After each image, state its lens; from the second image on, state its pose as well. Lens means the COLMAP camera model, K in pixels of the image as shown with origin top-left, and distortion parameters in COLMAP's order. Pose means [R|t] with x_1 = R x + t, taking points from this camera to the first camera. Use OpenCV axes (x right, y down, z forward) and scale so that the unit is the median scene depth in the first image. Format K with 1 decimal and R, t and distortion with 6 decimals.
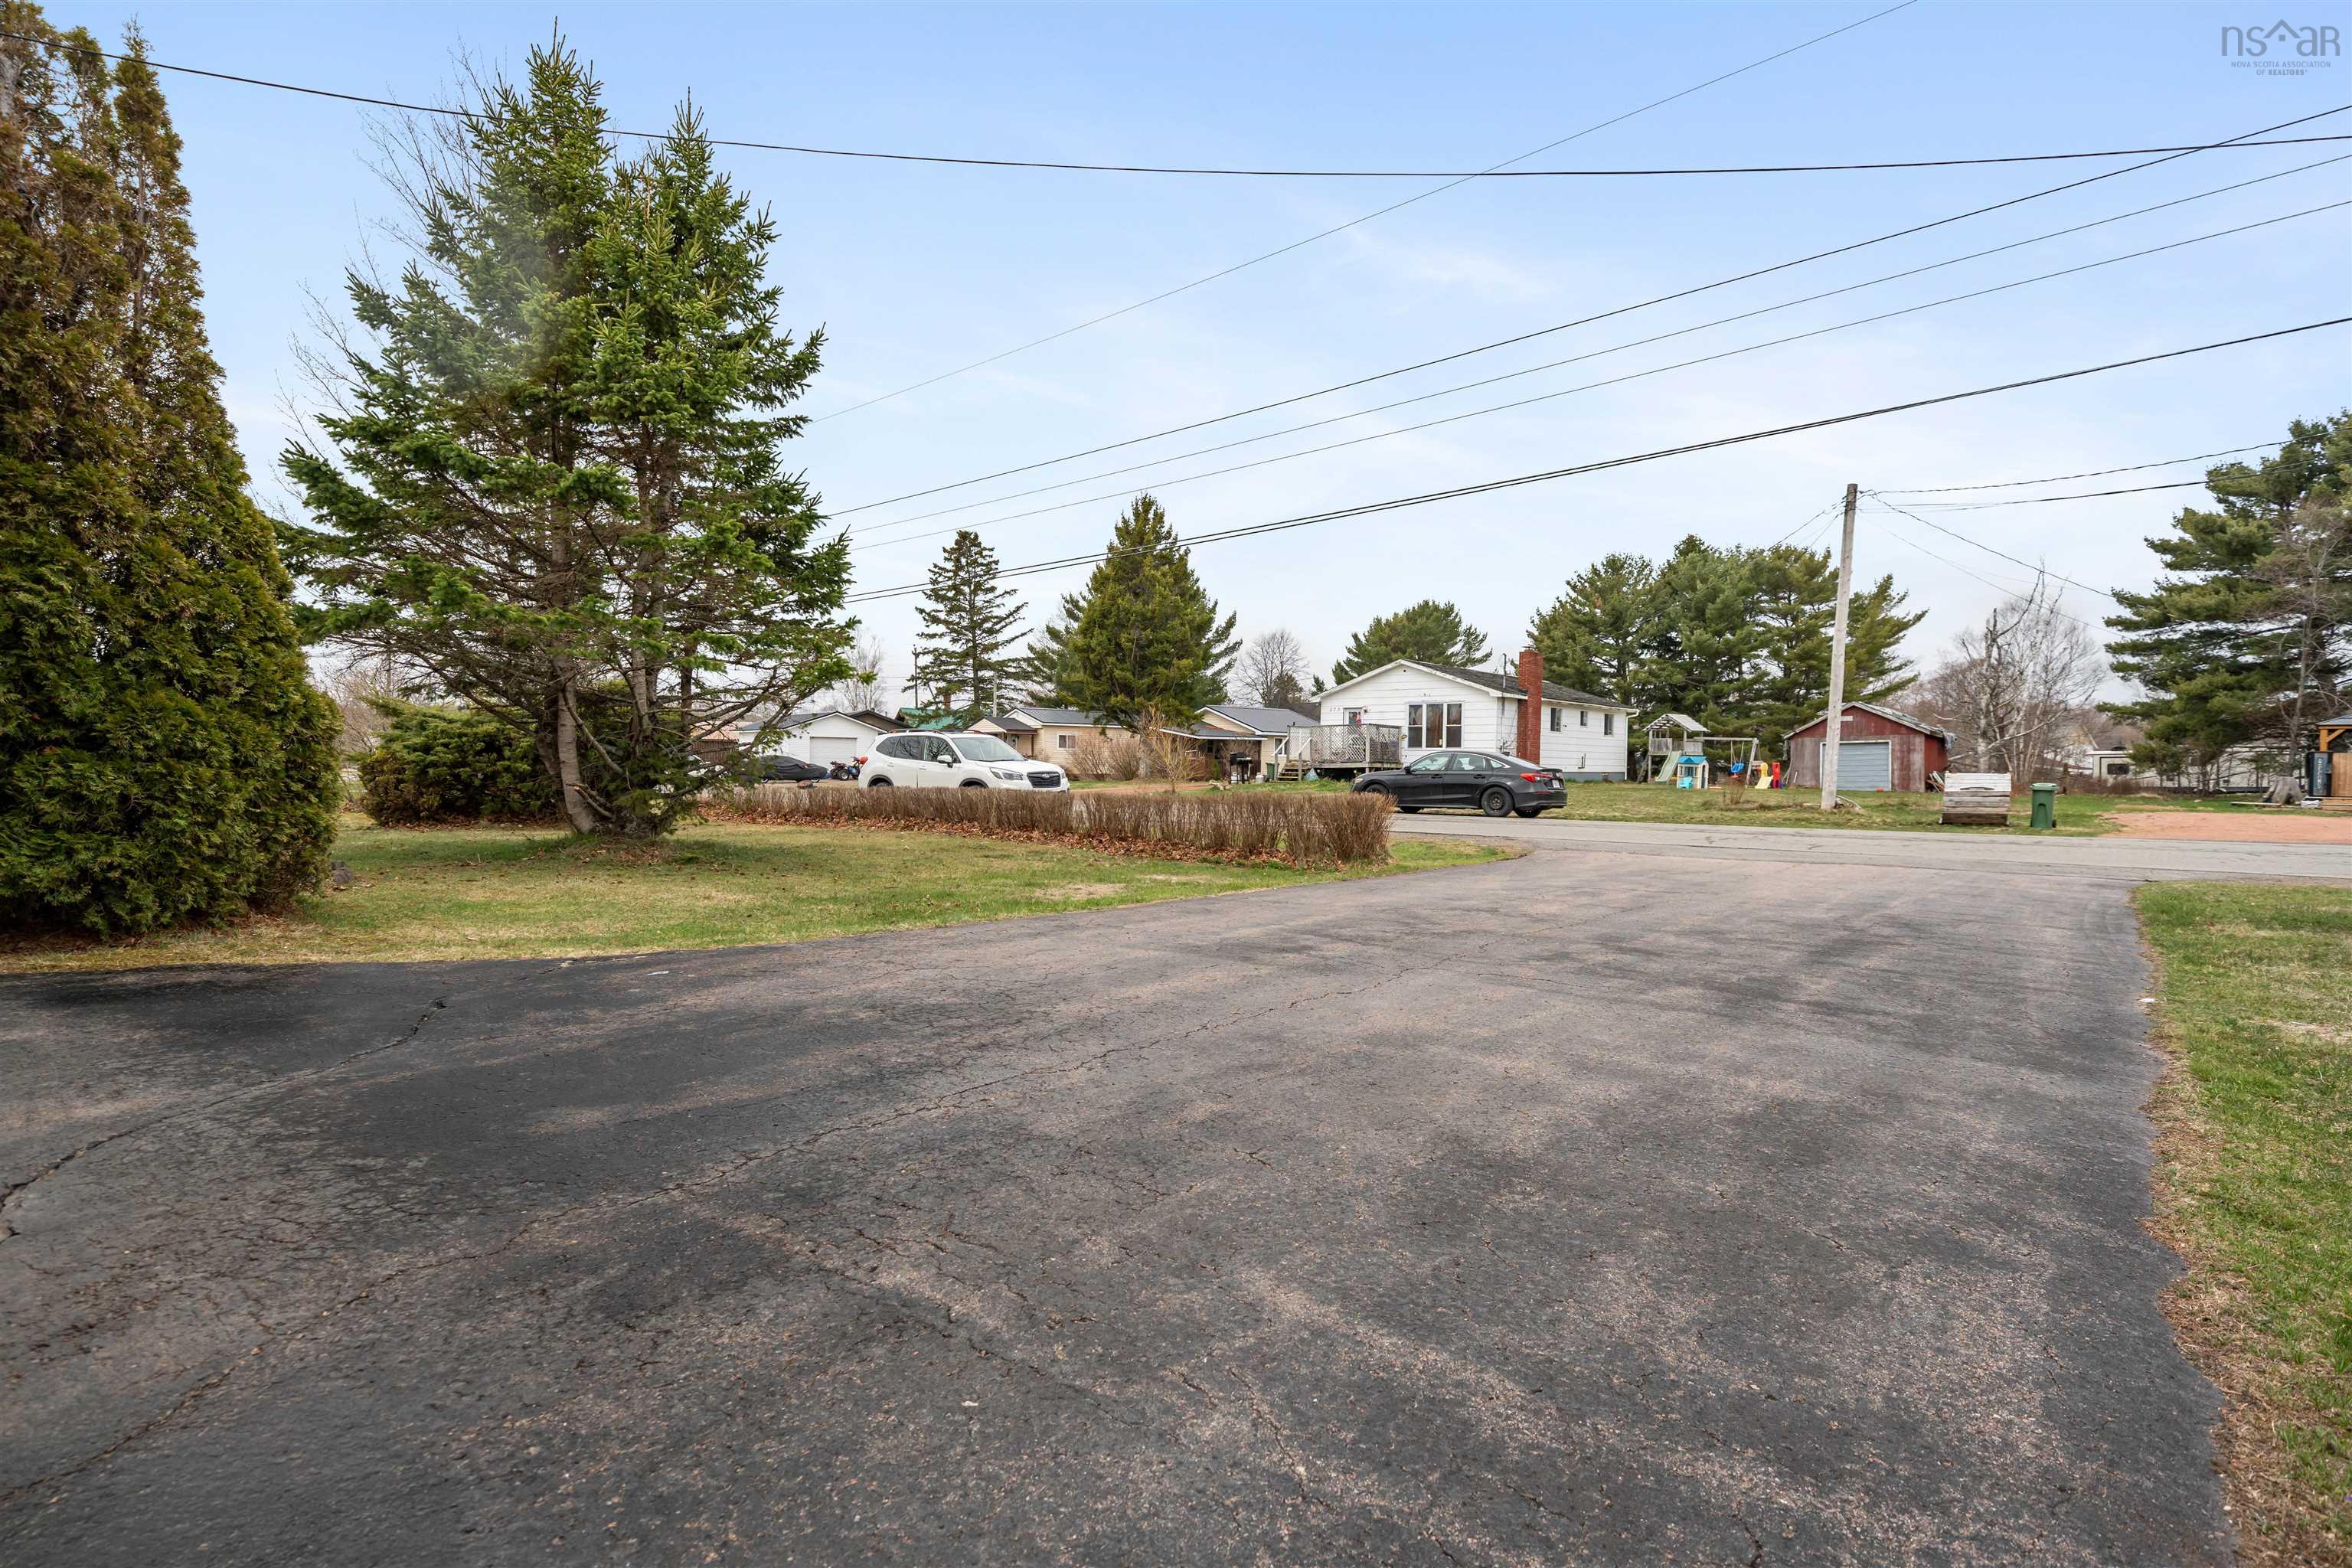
lens RADIAL K [[1164.0, 0, 1171.8], [0, 1164.0, 773.2], [0, 0, 1]] dist [-0.001210, -0.000215]
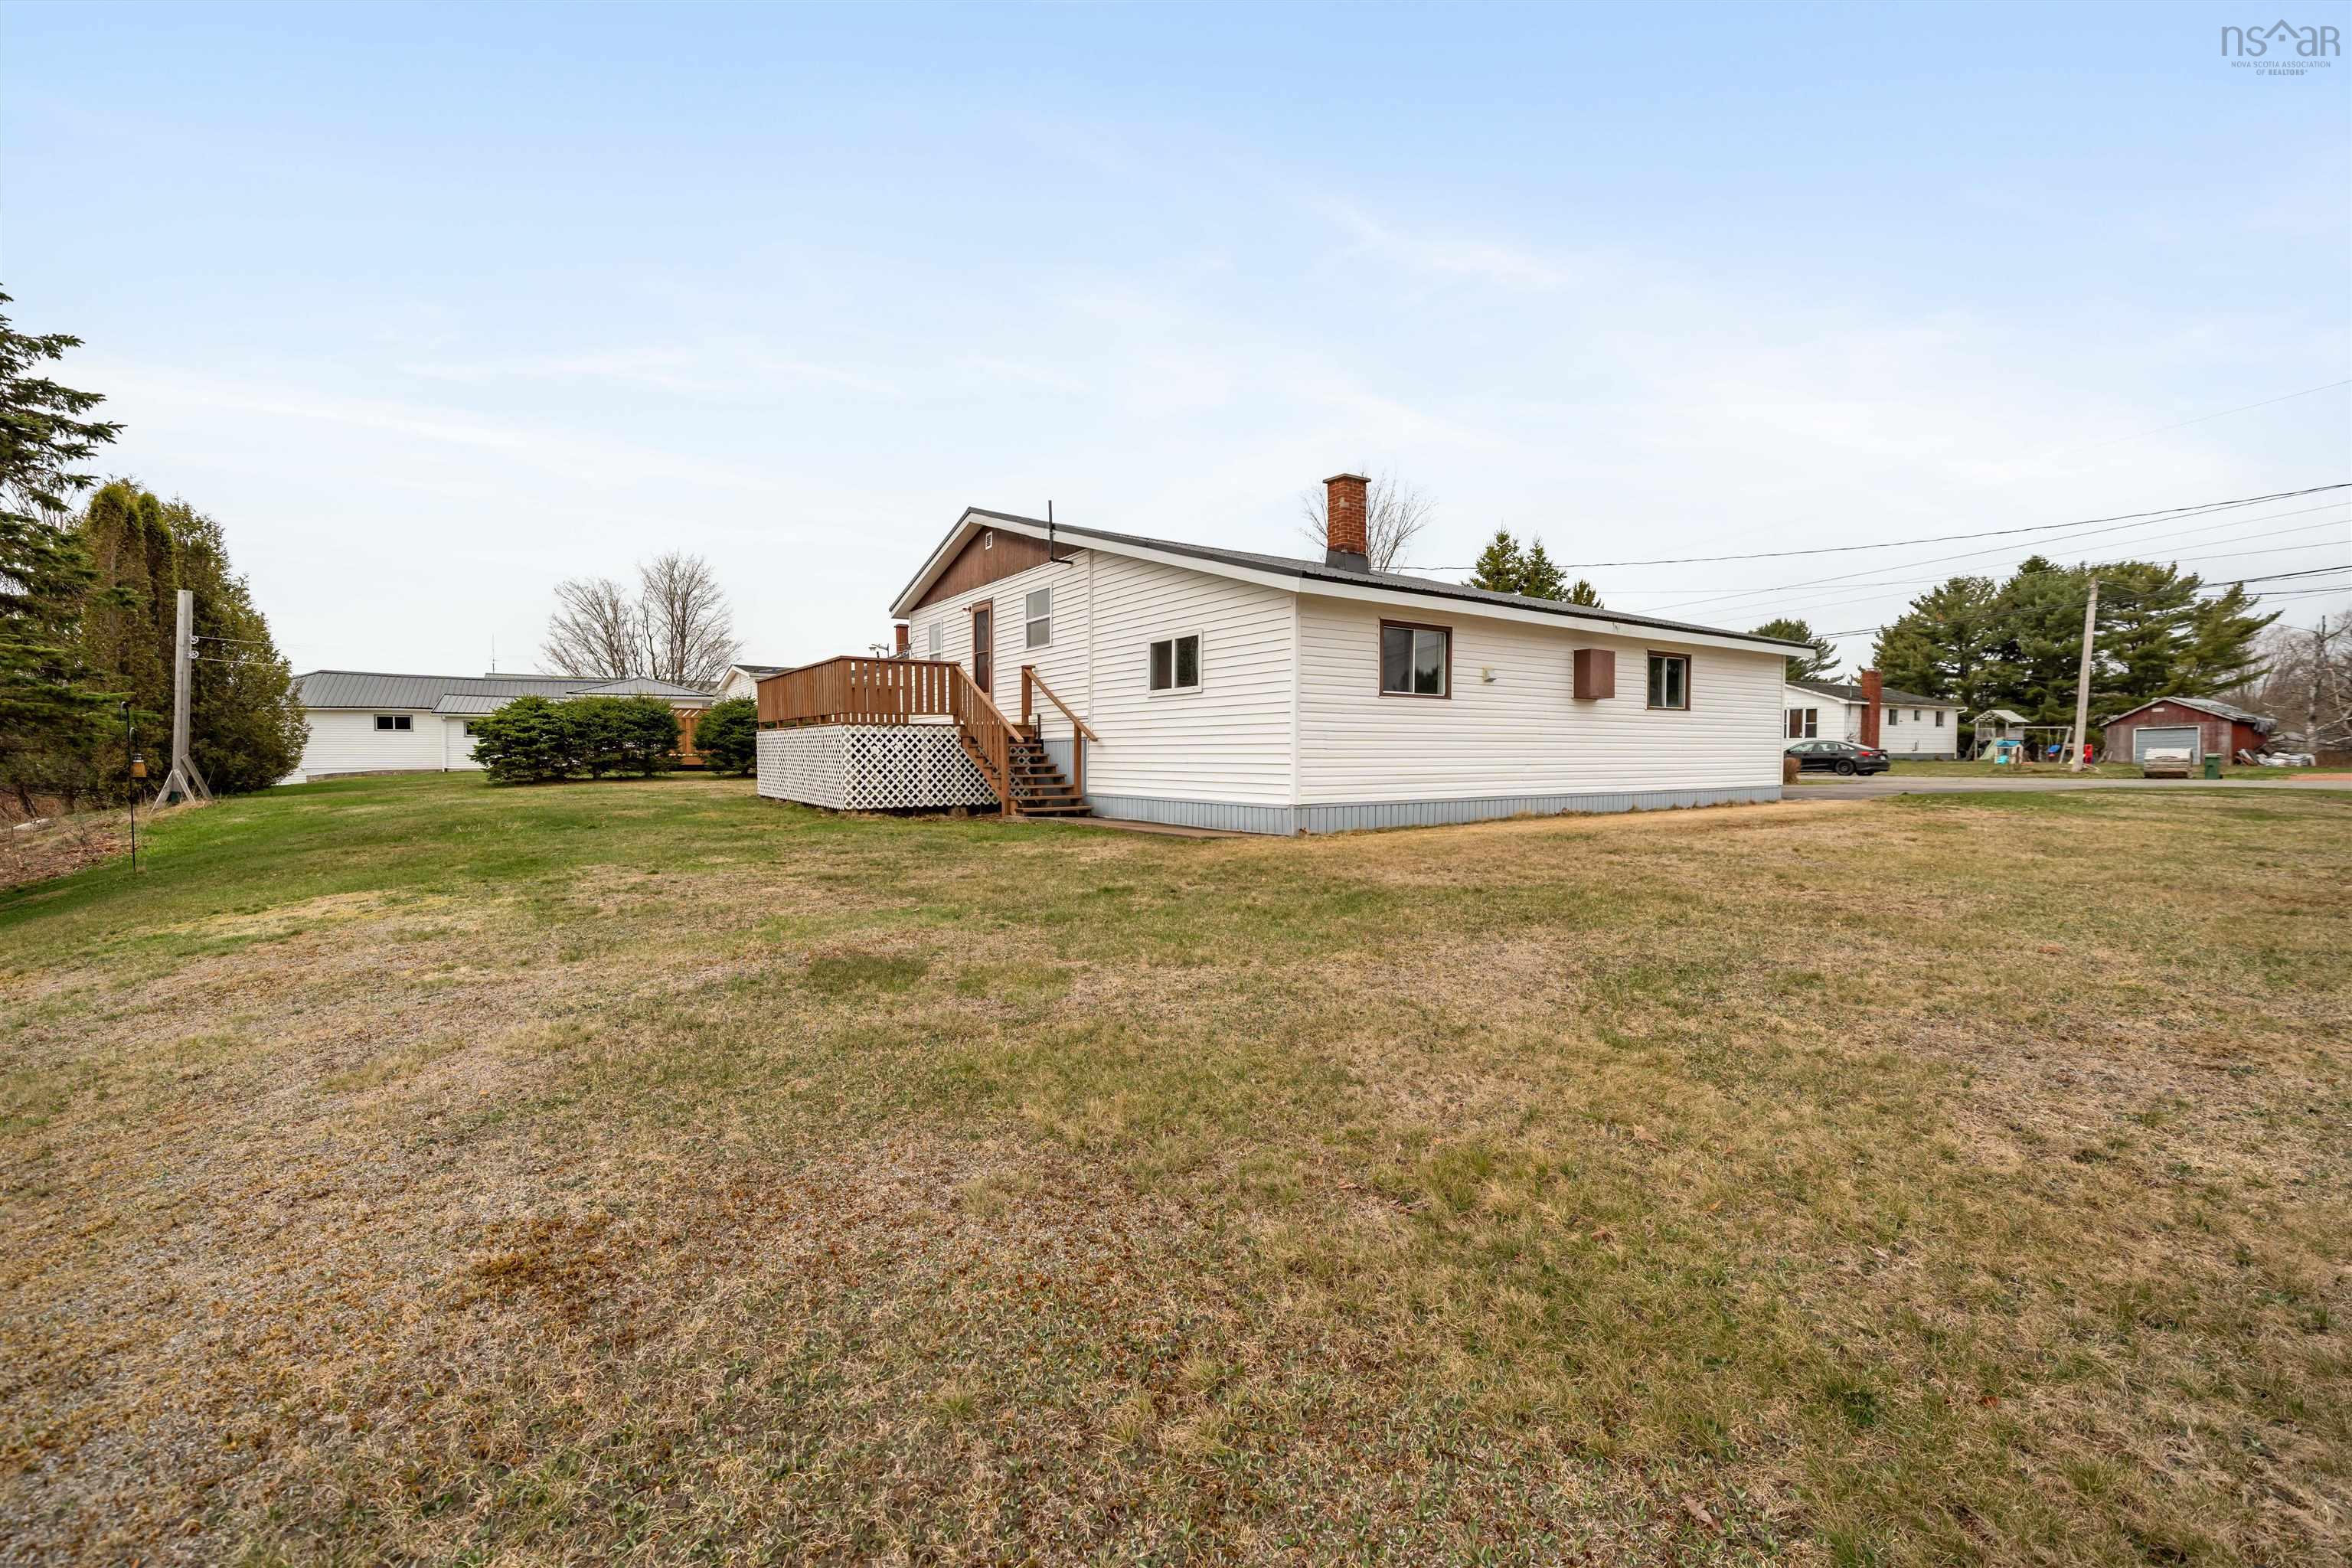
lens RADIAL K [[951.2, 0, 1173.9], [0, 951.2, 770.4], [0, 0, 1]] dist [-0.001080, -0.000043]
pose [[0.942034, -0.006778, -0.335448, -0.065164], [0.008977, 0.999947, 0.005007, 0.003500], [0.335397, -0.007728, 0.942045, -0.232582]]
